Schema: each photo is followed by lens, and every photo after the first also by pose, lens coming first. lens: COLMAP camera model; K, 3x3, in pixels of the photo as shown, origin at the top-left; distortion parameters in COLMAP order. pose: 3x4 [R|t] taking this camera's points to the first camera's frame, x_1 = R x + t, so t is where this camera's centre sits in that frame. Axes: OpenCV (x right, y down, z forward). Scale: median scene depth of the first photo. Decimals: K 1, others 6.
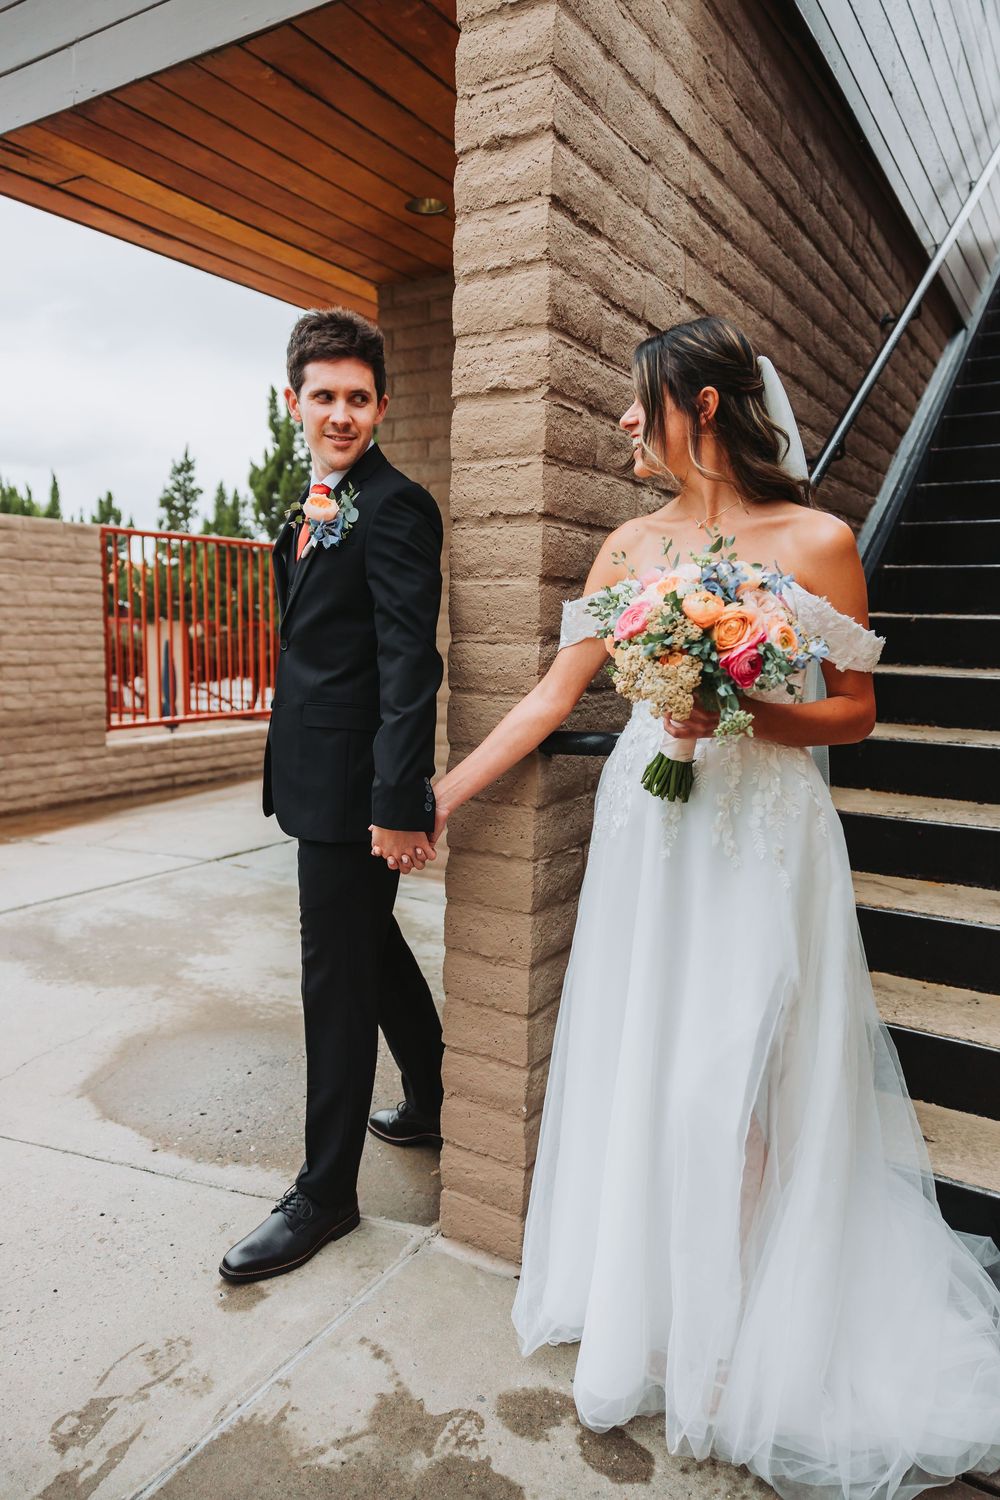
lens RADIAL K [[993.5, 0, 500.0], [0, 993.5, 750.0], [0, 0, 1]] dist [-0.000315, -0.002312]
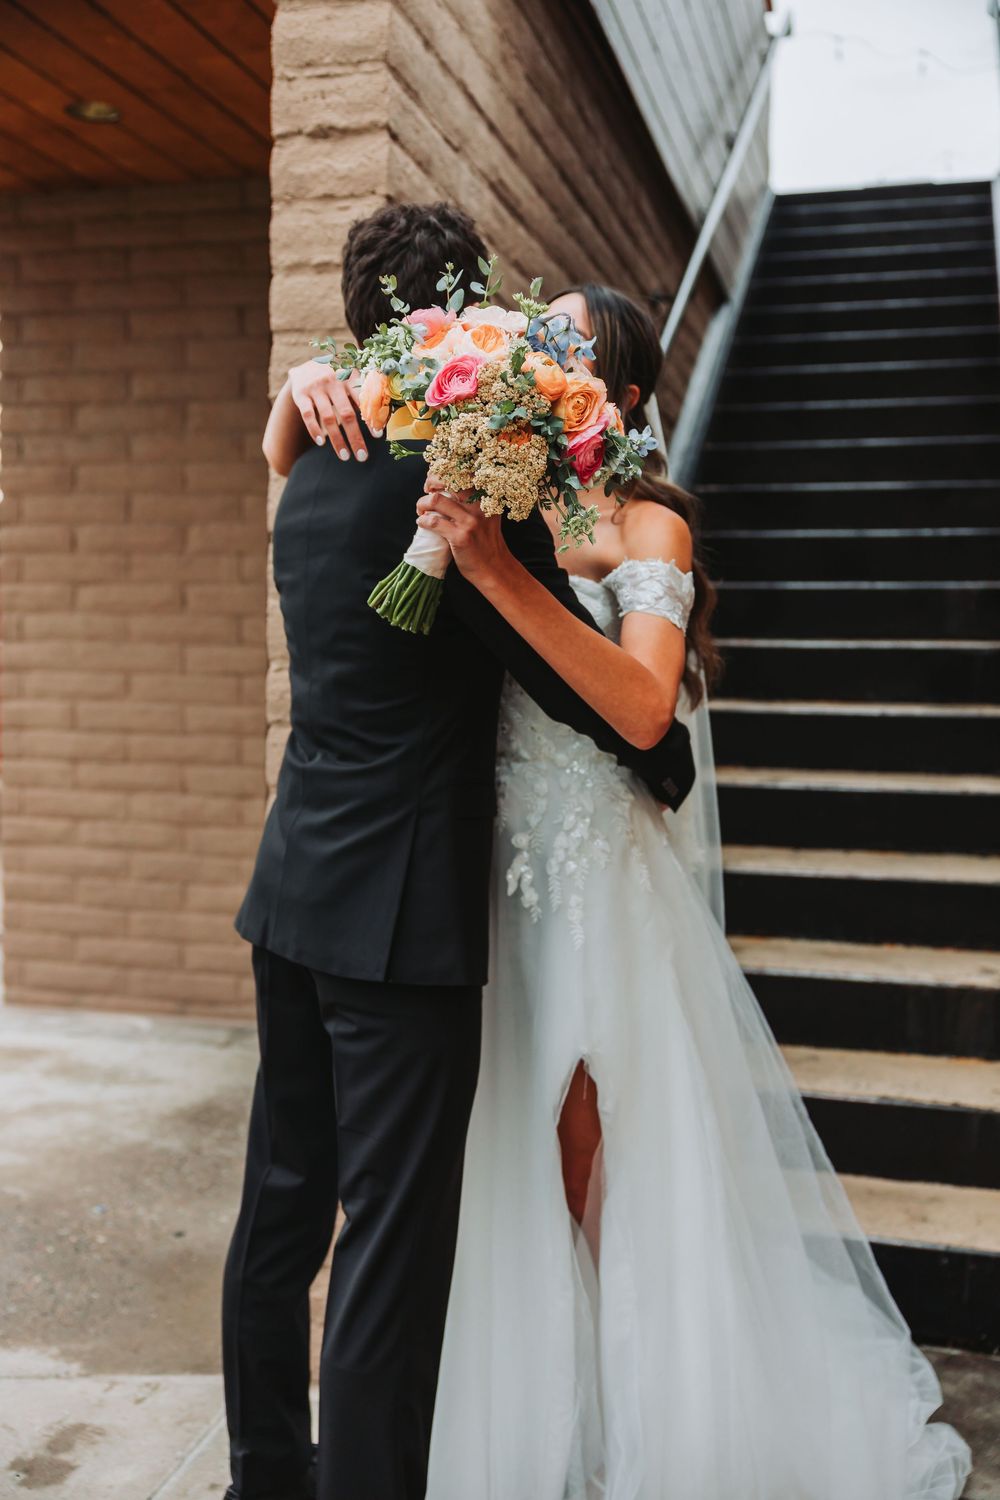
lens RADIAL K [[1480.3, 0, 500.0], [0, 1480.3, 750.0], [0, 0, 1]] dist [0.022615, 0.001077]
pose [[0.956299, -0.024421, 0.291370, -0.209177], [0.043060, 0.997403, -0.057729, 0.040795], [-0.289203, 0.067752, 0.954867, -0.265744]]
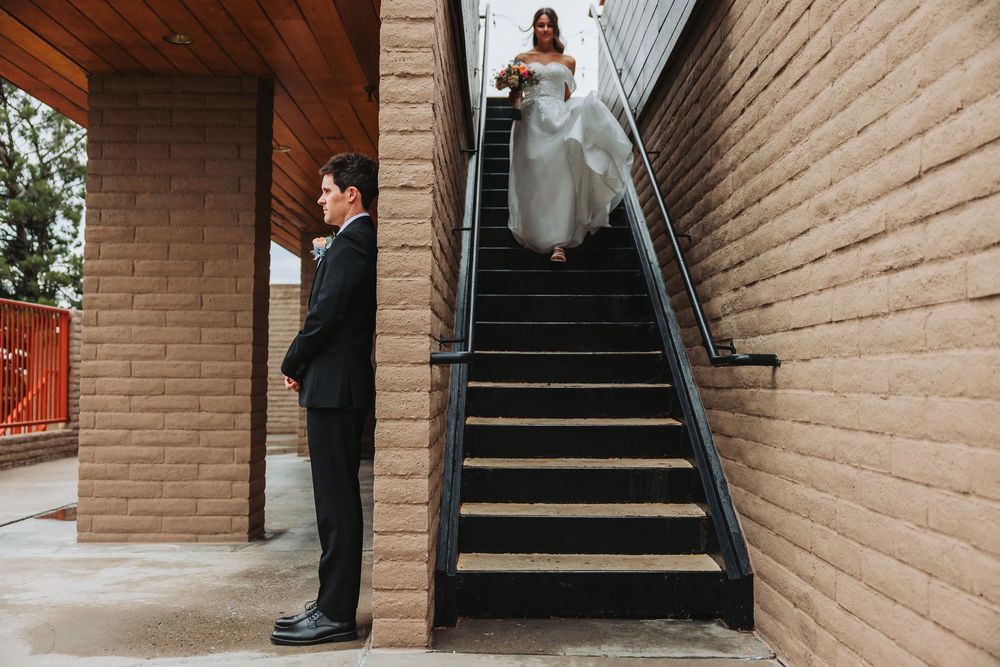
lens RADIAL K [[959.9, 0, 500.0], [0, 959.9, 333.5], [0, 0, 1]] dist [-0.005556, -0.005203]
pose [[0.844226, 0.008470, 0.535920, -0.732110], [0.082890, 0.985783, -0.146156, 0.197558], [-0.529539, 0.167811, 0.831521, -0.571099]]
